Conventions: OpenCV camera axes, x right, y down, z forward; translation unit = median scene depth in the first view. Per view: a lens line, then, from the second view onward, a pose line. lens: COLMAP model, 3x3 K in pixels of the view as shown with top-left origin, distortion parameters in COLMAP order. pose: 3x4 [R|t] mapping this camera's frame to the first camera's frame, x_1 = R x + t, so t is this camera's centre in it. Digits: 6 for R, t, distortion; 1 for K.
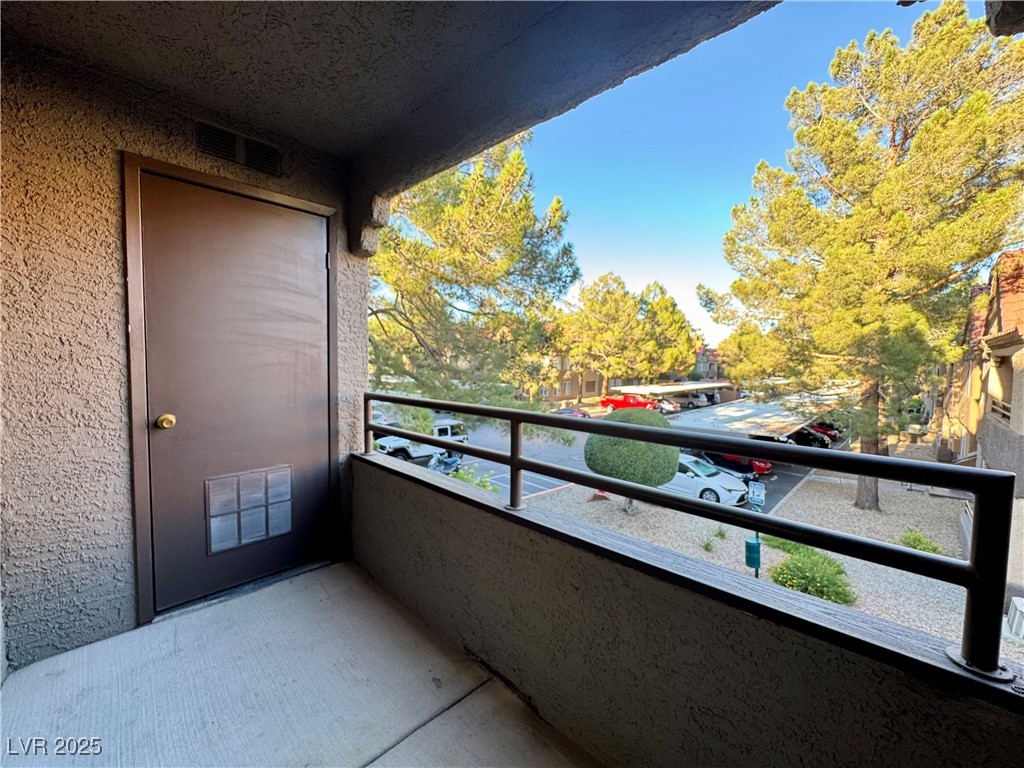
lens RADIAL K [[409.3, 0, 512.5], [0, 409.3, 381.5], [0, 0, 1]] dist [-0.002157, 0.000346]
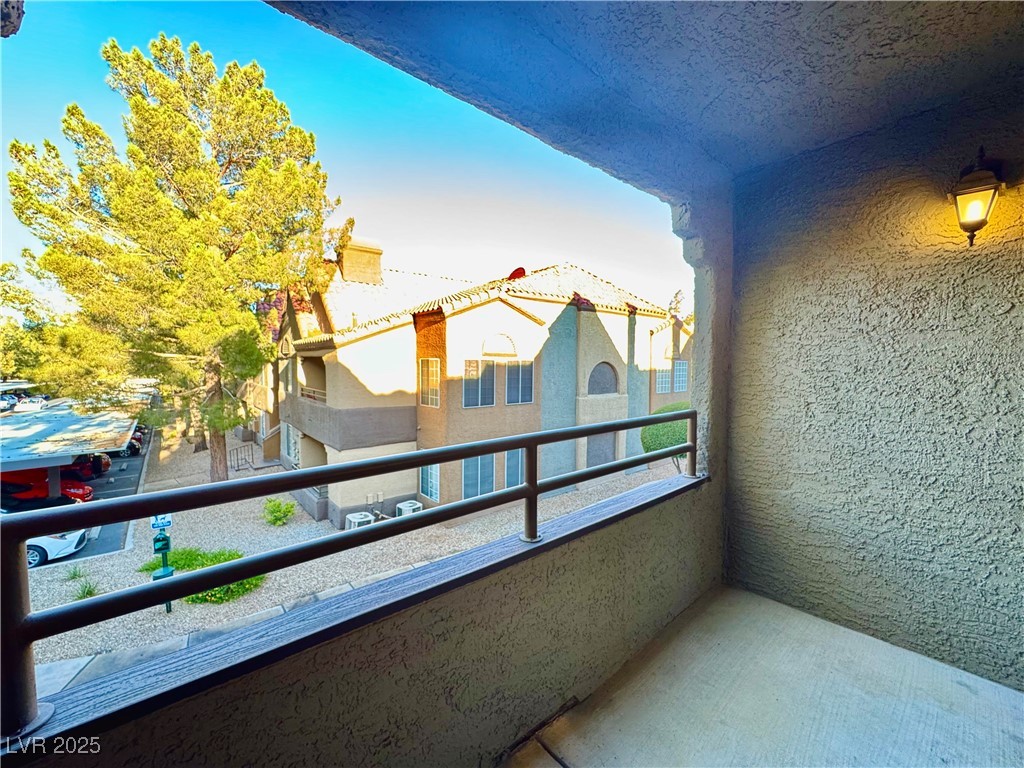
lens RADIAL K [[409.3, 0, 512.5], [0, 409.3, 381.5], [0, 0, 1]] dist [-0.002157, 0.000346]
pose [[0.103097, -0.059903, 0.992866, -0.162395], [0.050845, 0.997197, 0.054885, -0.018178], [-0.993371, 0.044824, 0.105854, 0.168476]]
